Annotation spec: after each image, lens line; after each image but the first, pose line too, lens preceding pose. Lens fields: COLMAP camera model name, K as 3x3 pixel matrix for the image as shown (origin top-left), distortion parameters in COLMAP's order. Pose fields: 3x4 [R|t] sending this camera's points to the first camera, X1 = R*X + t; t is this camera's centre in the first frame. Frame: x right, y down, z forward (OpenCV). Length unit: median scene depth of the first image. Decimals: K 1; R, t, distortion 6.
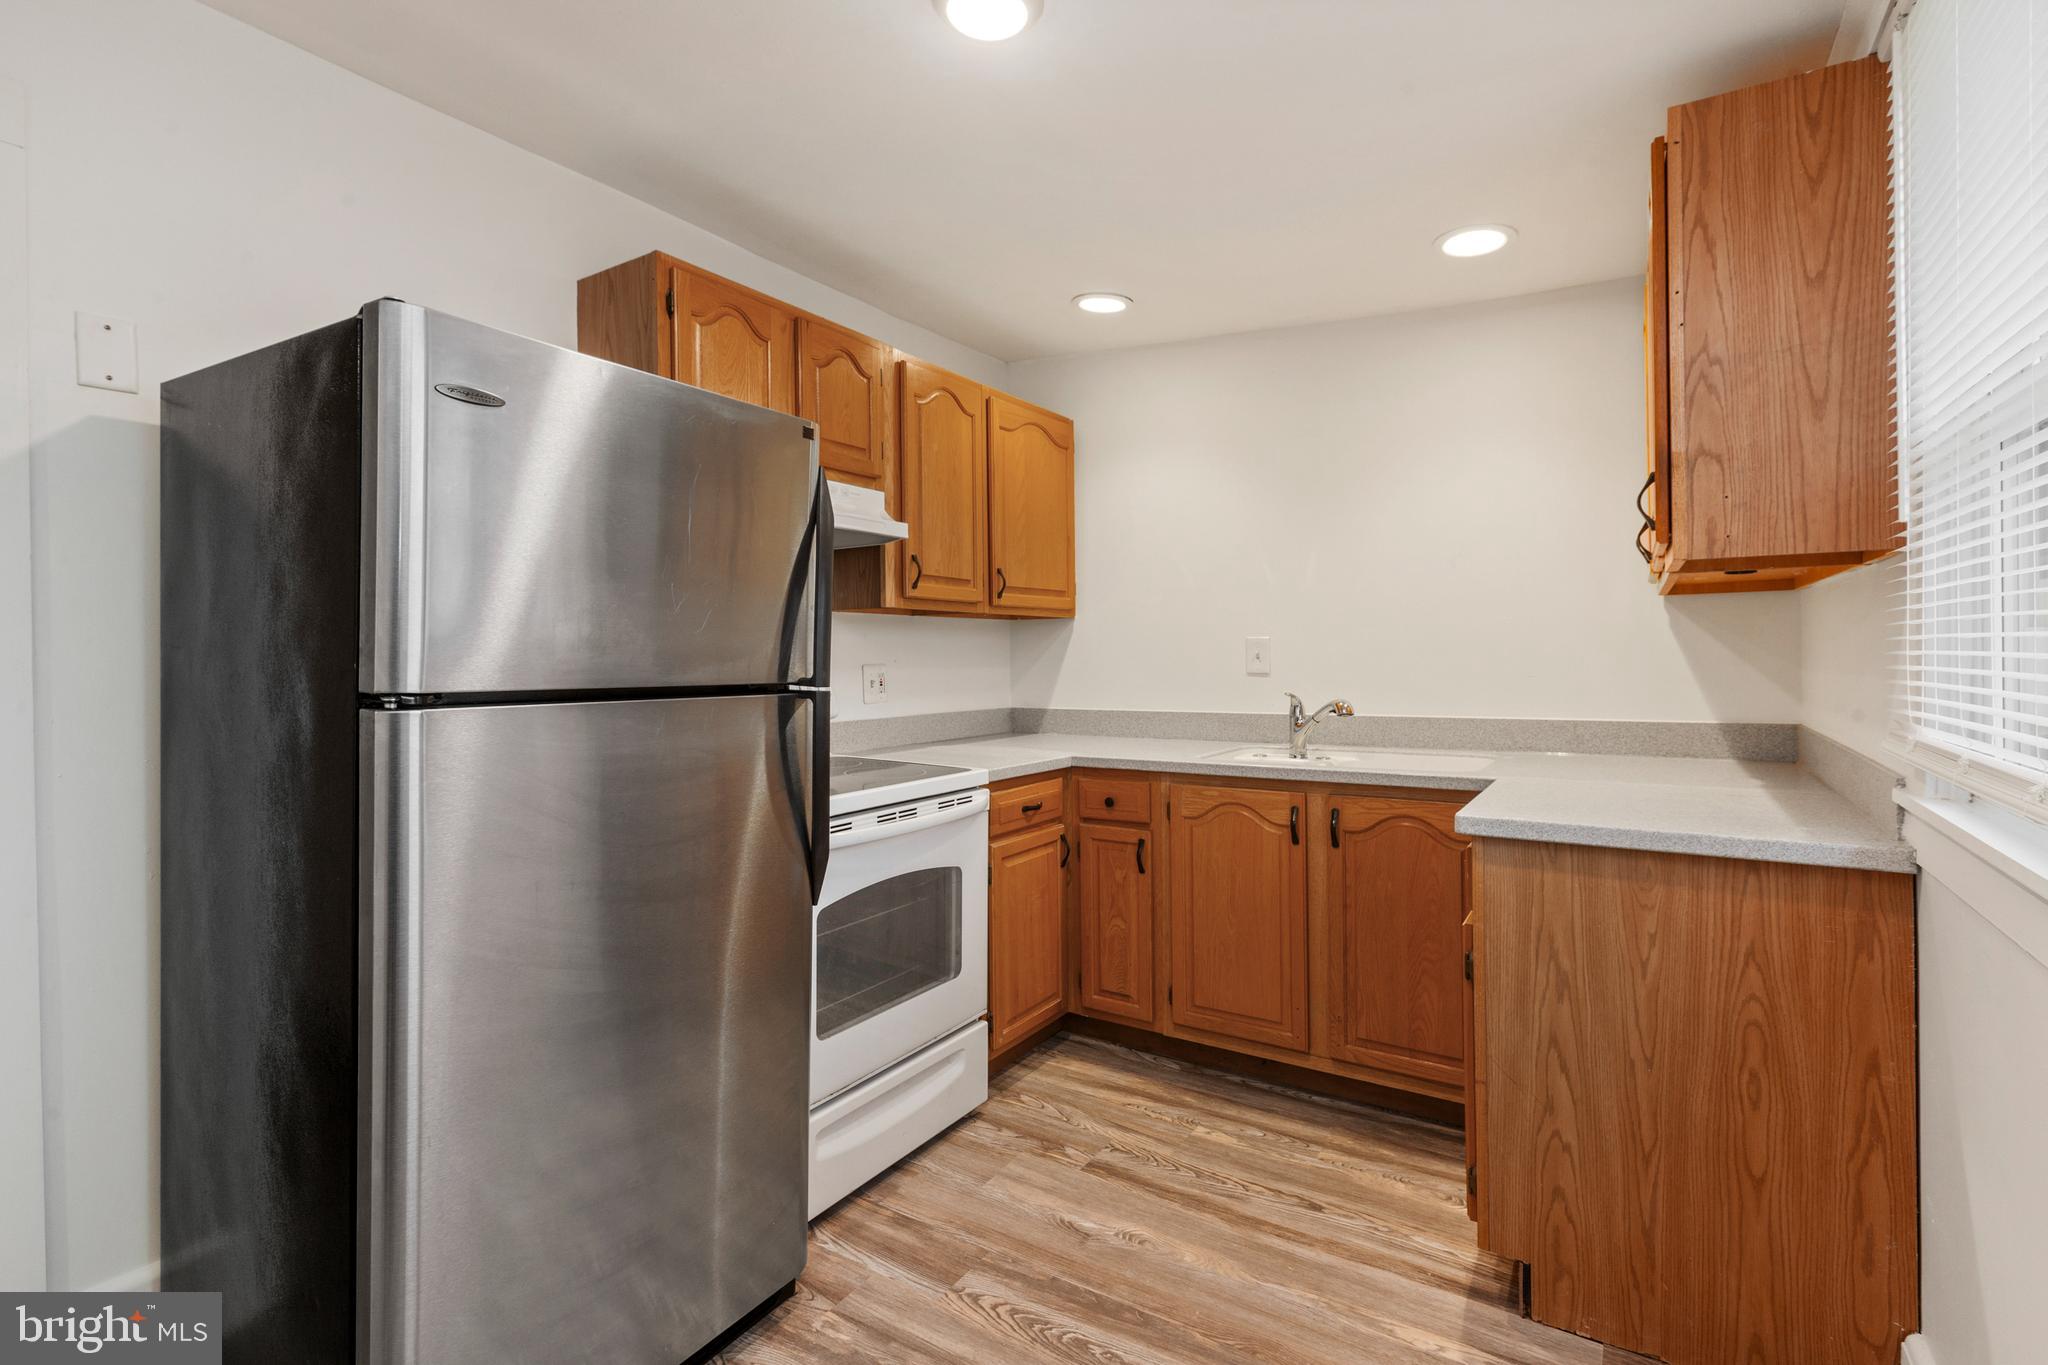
lens RADIAL K [[939.0, 0, 1018.3], [0, 939.0, 632.9], [0, 0, 1]] dist [-0.001059, 0.000657]
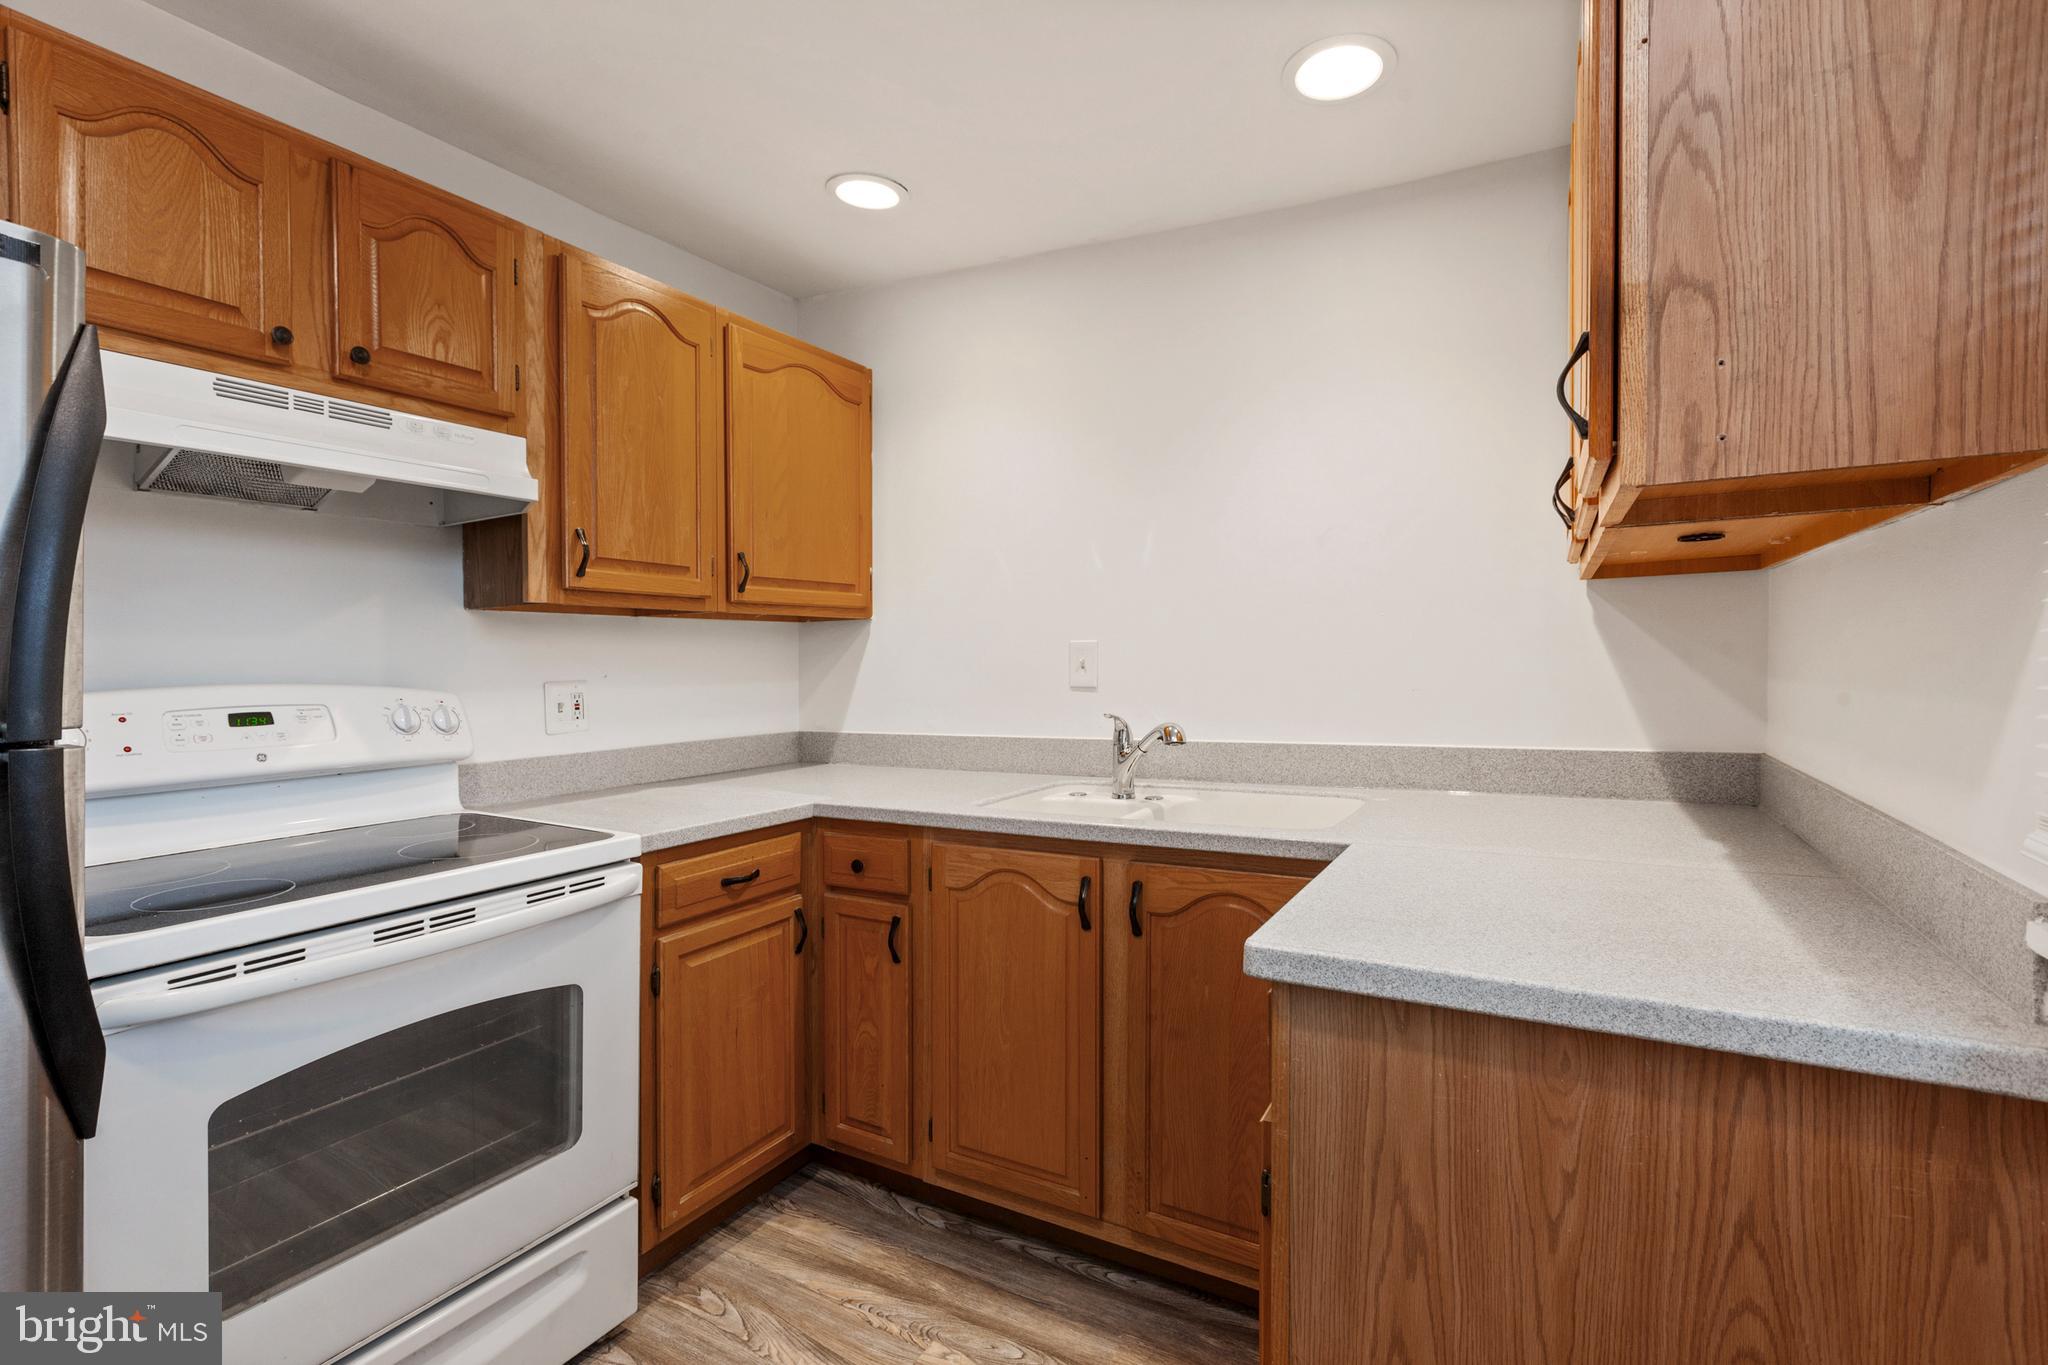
lens RADIAL K [[947.0, 0, 1008.0], [0, 947.0, 682.4], [0, 0, 1]] dist [-0.001184, 0.000209]
pose [[0.997992, -0.010095, 0.062530, 0.200759], [0.007281, 0.998957, 0.045066, 0.004265], [-0.062920, -0.044520, 0.997025, 0.305805]]
